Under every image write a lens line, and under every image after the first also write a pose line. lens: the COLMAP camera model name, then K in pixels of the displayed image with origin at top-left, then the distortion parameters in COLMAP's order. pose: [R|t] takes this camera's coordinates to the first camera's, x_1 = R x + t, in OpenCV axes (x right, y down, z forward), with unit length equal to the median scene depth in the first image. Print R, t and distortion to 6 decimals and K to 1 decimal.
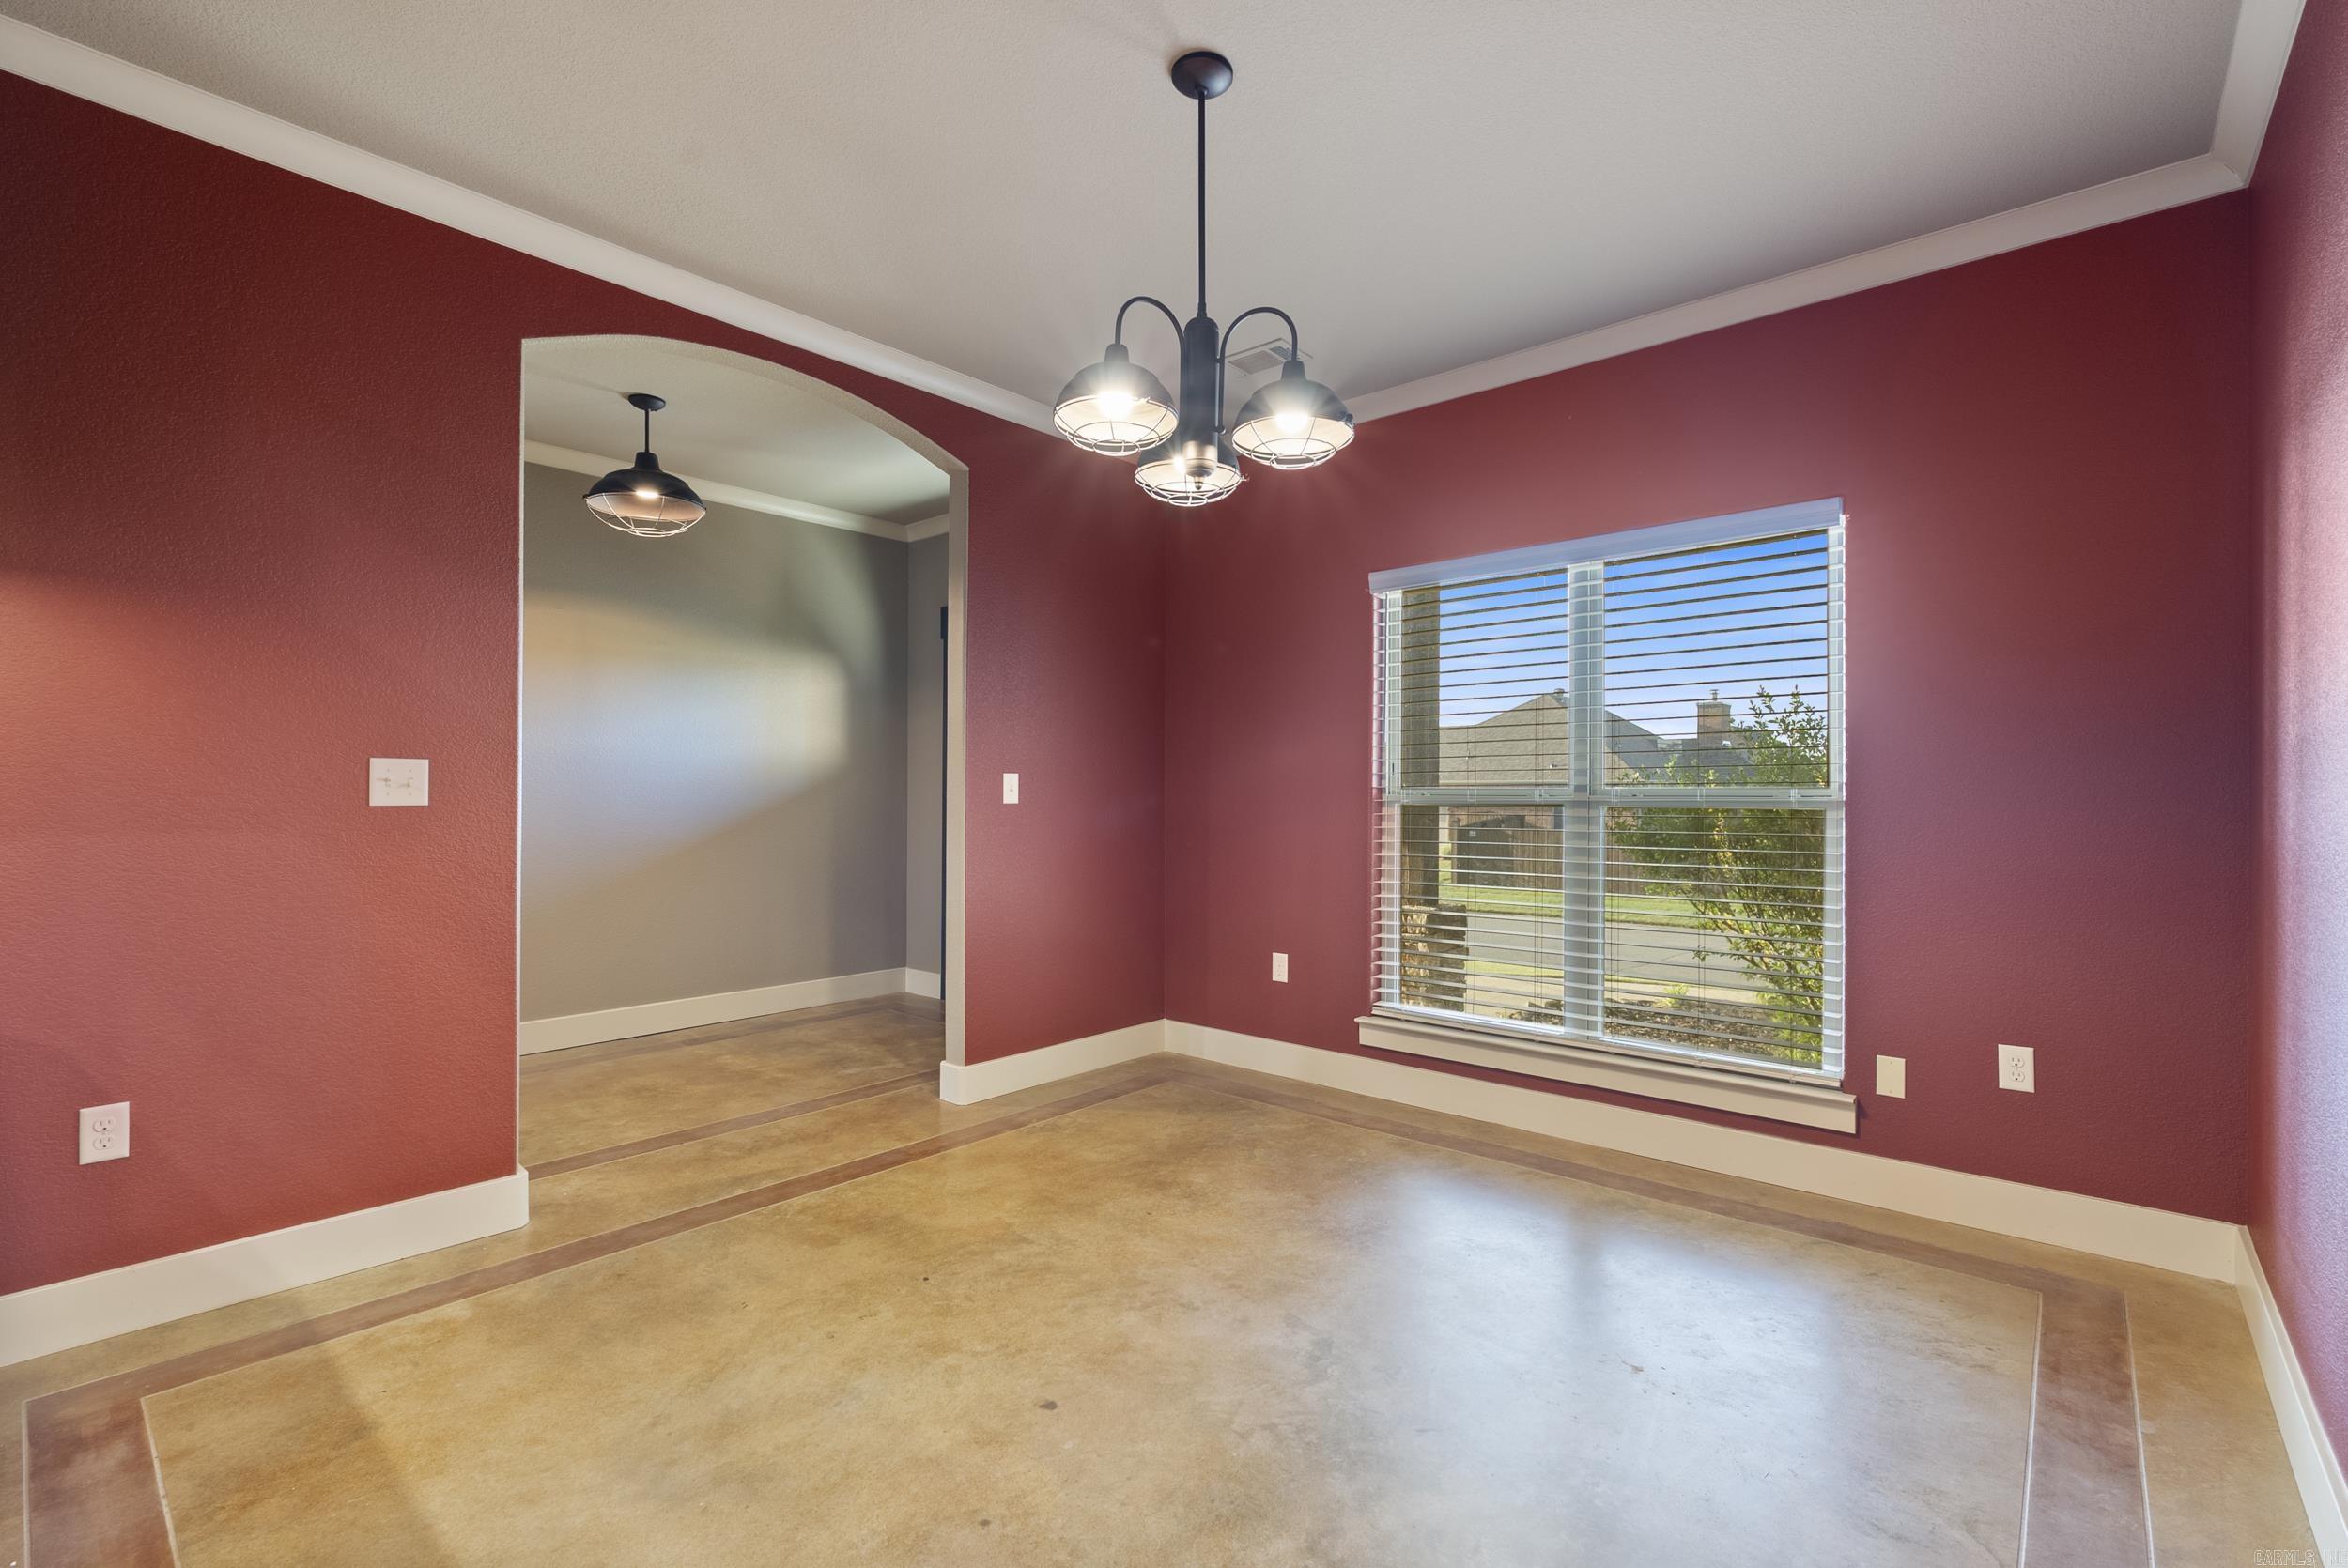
lens RADIAL K [[1035.0, 0, 1174.0], [0, 1035.0, 784.0], [0, 0, 1]] dist [-0.004213, 0.000319]
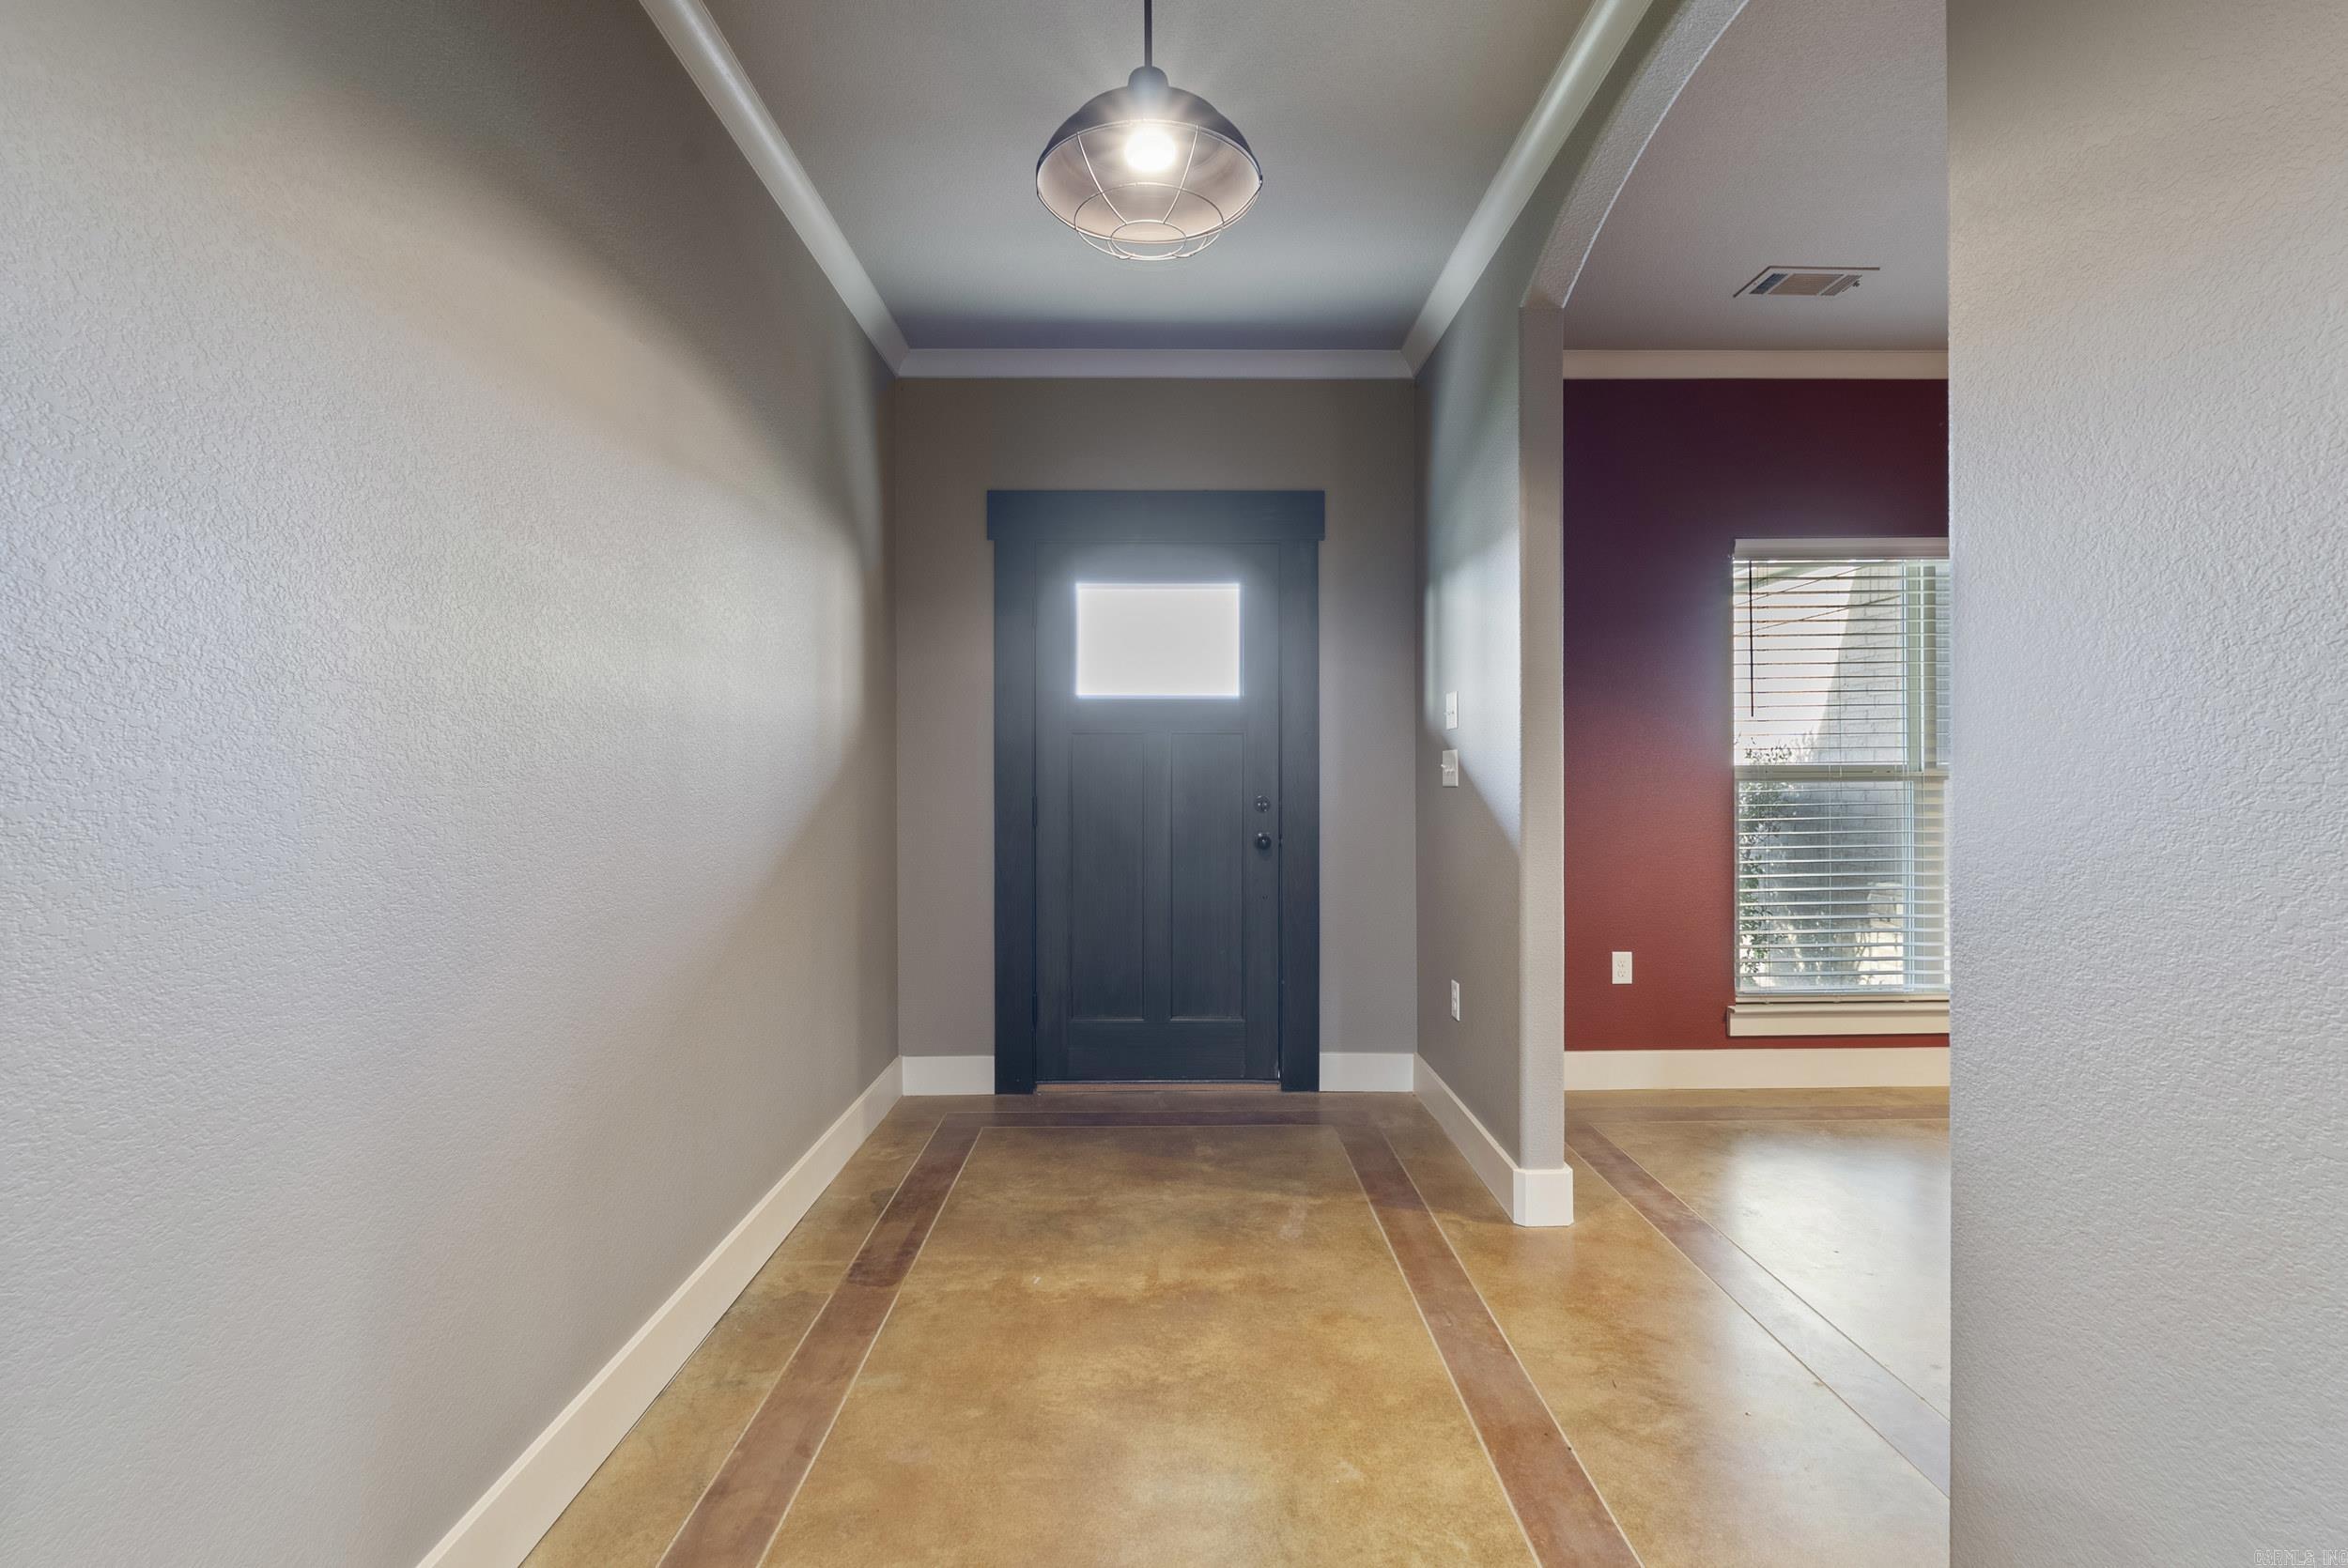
lens RADIAL K [[1034.7, 0, 1177.0], [0, 1034.7, 778.9], [0, 0, 1]] dist [-0.007916, 0.000138]
pose [[0.744583, -0.010075, 0.667454, -0.856358], [0.002264, 0.999918, 0.012567, 0.003340], [-0.667527, -0.007846, 0.744545, 0.662518]]
